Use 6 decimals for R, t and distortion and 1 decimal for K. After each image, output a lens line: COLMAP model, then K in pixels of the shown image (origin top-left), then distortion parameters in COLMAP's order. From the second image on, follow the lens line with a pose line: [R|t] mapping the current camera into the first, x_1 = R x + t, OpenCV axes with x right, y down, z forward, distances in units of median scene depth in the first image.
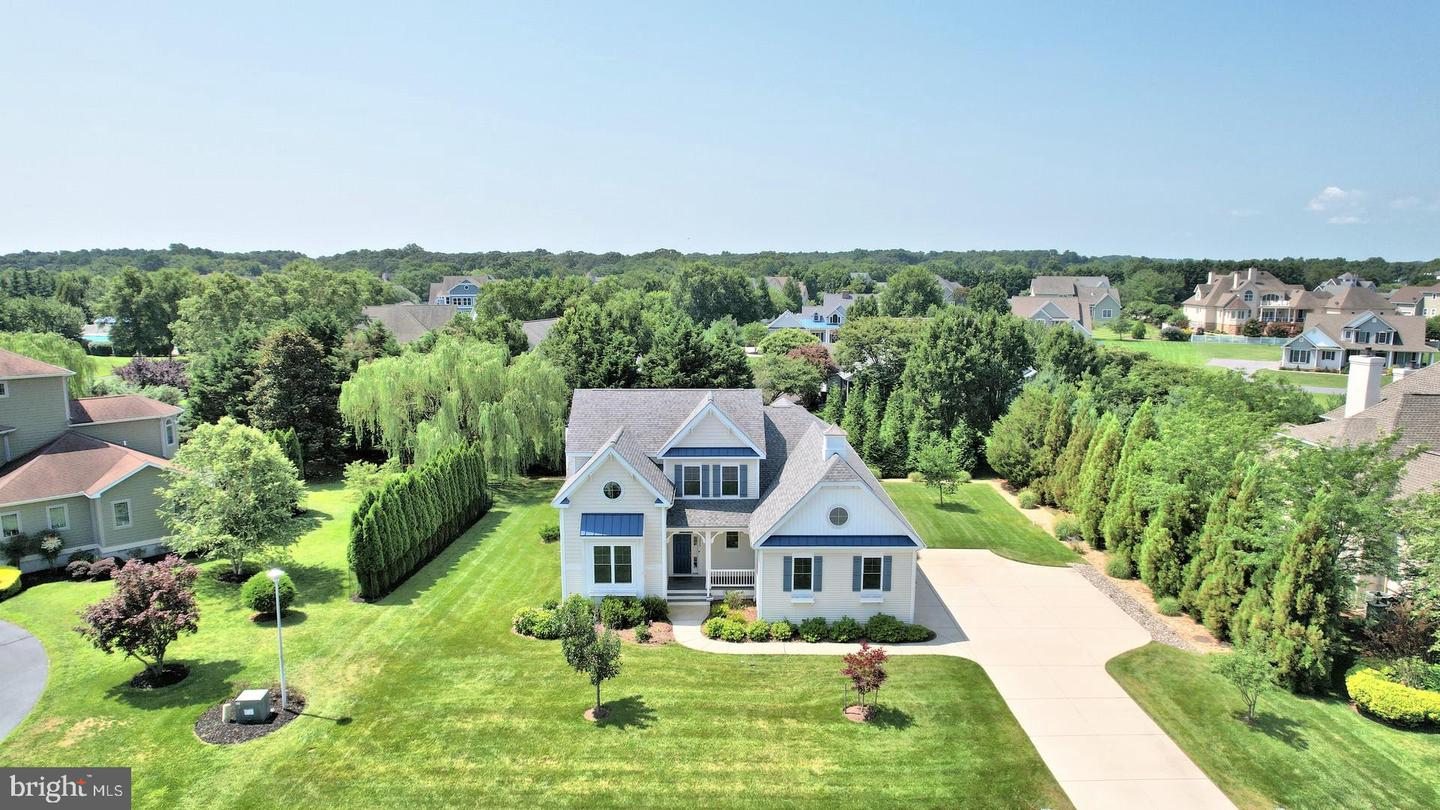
lens RADIAL K [[931.0, 0, 711.1], [0, 931.0, 411.7], [0, 0, 1]] dist [-0.041782, 0.015462]
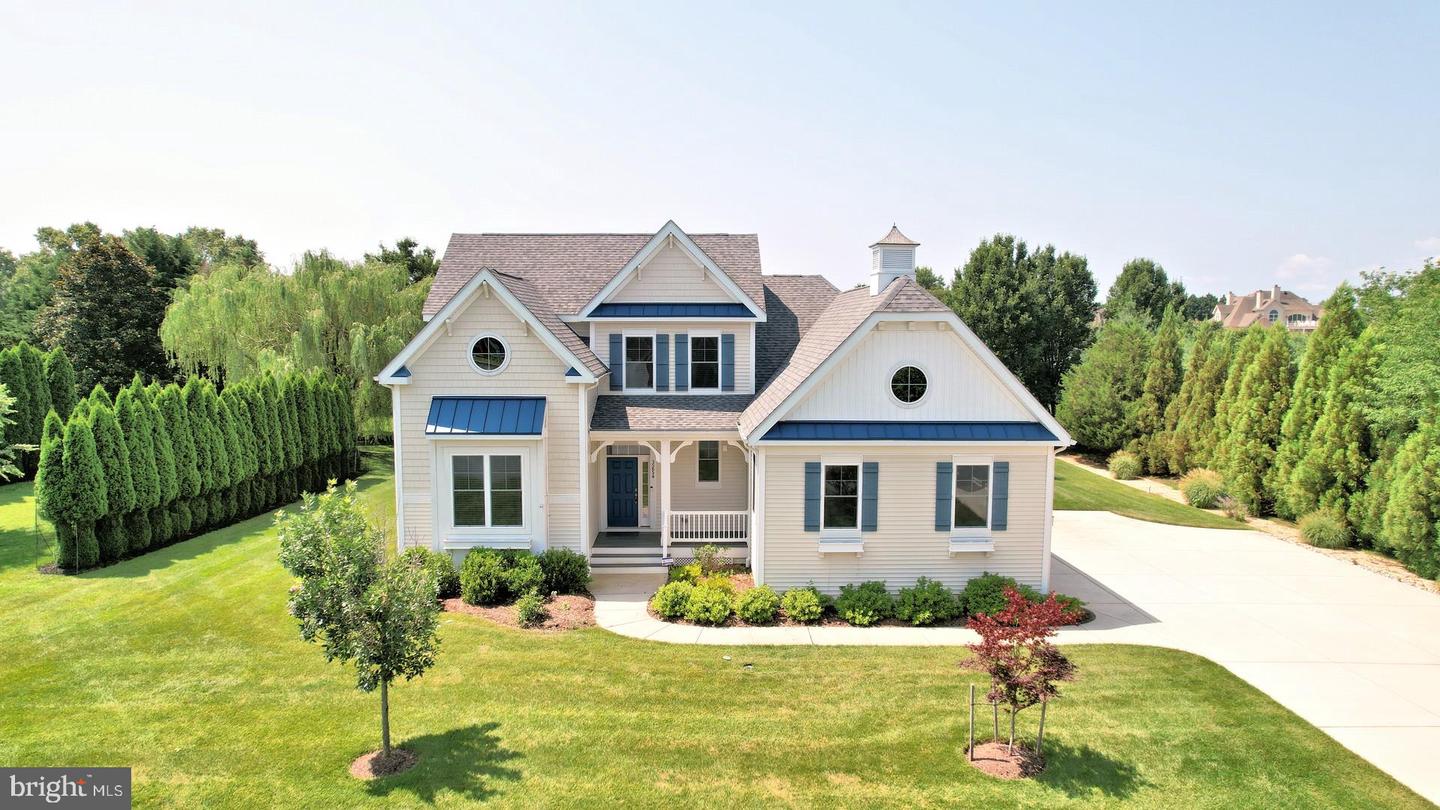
lens RADIAL K [[931.0, 0, 712.0], [0, 931.0, 407.9], [0, 0, 1]] dist [-0.041782, 0.015462]
pose [[0.999793, 0.002006, 0.020263, 0.014259], [-0.000525, 0.997345, -0.072820, 0.156660], [-0.020356, 0.072794, 0.997139, 0.455831]]
